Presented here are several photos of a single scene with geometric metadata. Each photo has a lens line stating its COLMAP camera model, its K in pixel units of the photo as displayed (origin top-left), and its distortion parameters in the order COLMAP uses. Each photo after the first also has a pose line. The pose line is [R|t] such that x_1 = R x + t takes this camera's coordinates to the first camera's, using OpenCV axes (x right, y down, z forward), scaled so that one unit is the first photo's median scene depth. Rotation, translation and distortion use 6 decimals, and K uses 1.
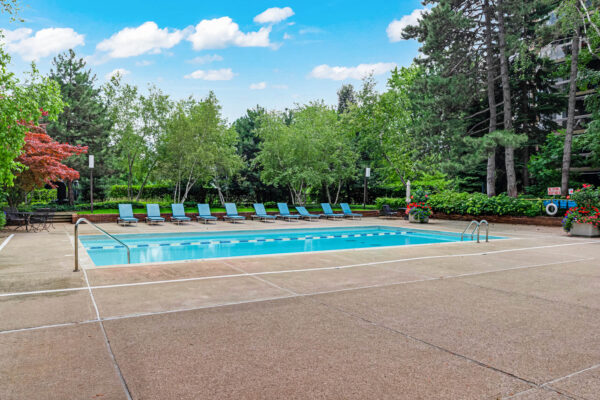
lens RADIAL K [[449.6, 0, 300.0], [0, 449.6, 199.6], [0, 0, 1]] dist [0.001383, 0.000384]
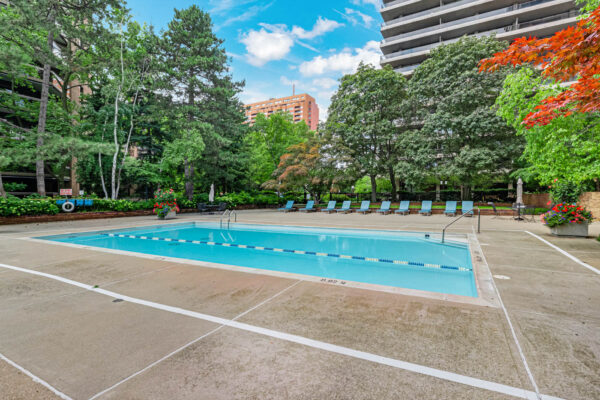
lens RADIAL K [[289.9, 0, 300.6], [0, 289.9, 198.8], [0, 0, 1]] dist [-0.000009, -0.000003]
pose [[-0.538288, -0.007027, 0.842732, -0.445180], [0.004843, 0.999923, 0.011430, -0.006072], [-0.842747, 0.010234, -0.538212, 0.890000]]
